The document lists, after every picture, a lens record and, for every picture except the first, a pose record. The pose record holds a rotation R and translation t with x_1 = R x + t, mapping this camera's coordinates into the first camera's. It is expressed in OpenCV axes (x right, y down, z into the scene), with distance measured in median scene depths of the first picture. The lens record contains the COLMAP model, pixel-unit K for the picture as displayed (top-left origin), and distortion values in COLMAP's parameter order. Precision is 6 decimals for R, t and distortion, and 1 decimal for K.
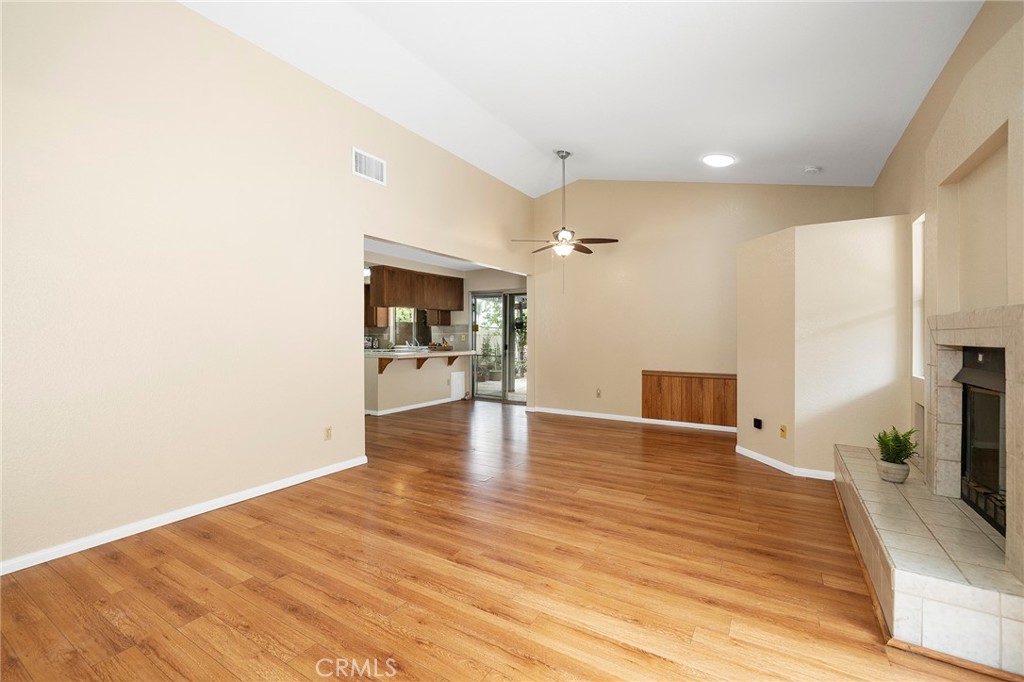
lens RADIAL K [[438.5, 0, 517.5], [0, 438.5, 339.3], [0, 0, 1]] dist [0.000929, -0.000135]
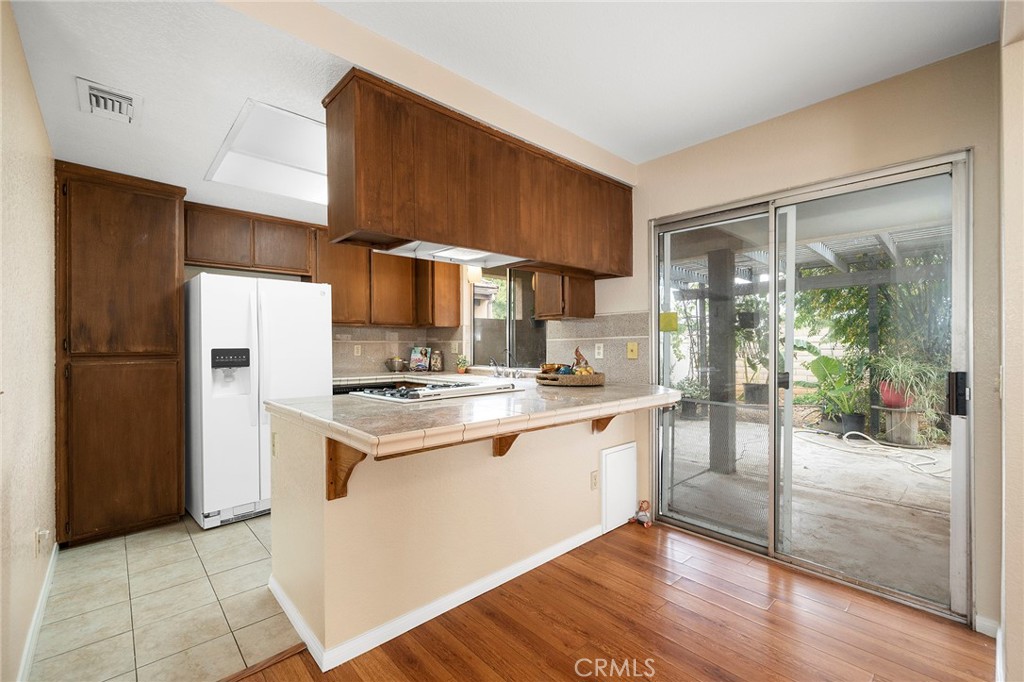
lens RADIAL K [[438.5, 0, 509.2], [0, 438.5, 347.0], [0, 0, 1]] dist [0.000929, -0.000135]
pose [[0.958277, -0.004059, -0.285813, -0.117092], [0.003255, 0.999989, -0.003290, -0.004856], [0.285823, 0.002222, 0.958280, 0.622970]]
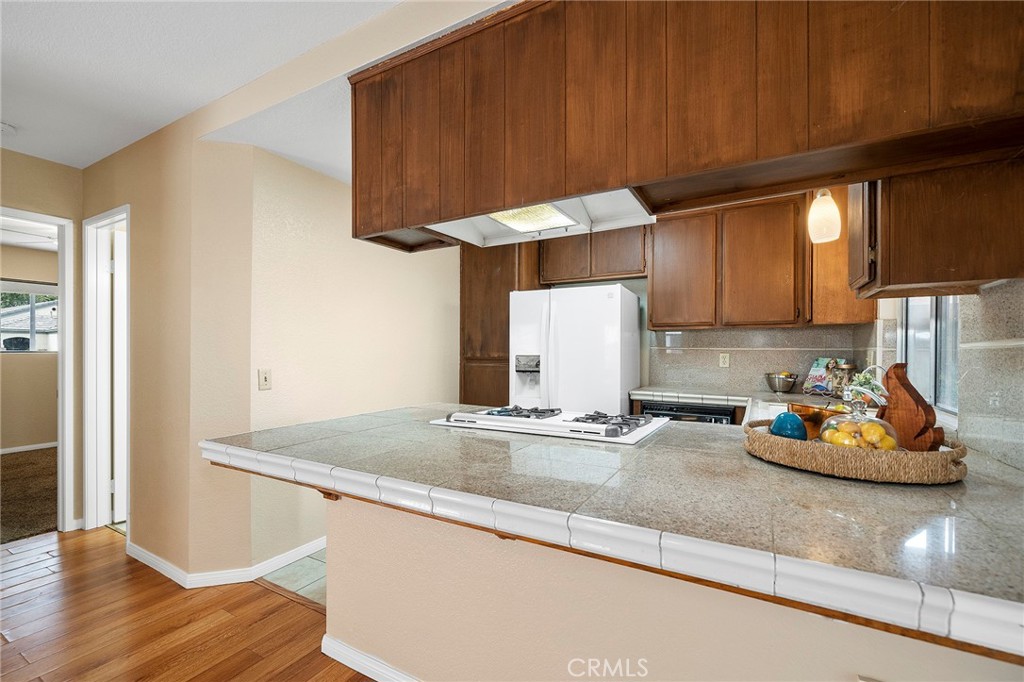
lens RADIAL K [[438.5, 0, 515.0], [0, 438.5, 353.6], [0, 0, 1]] dist [0.000929, -0.000135]
pose [[0.026345, 0.004325, -0.999644, -0.038069], [-0.011272, 0.999928, 0.004030, -0.008787], [0.999589, 0.011161, 0.026392, 0.868312]]
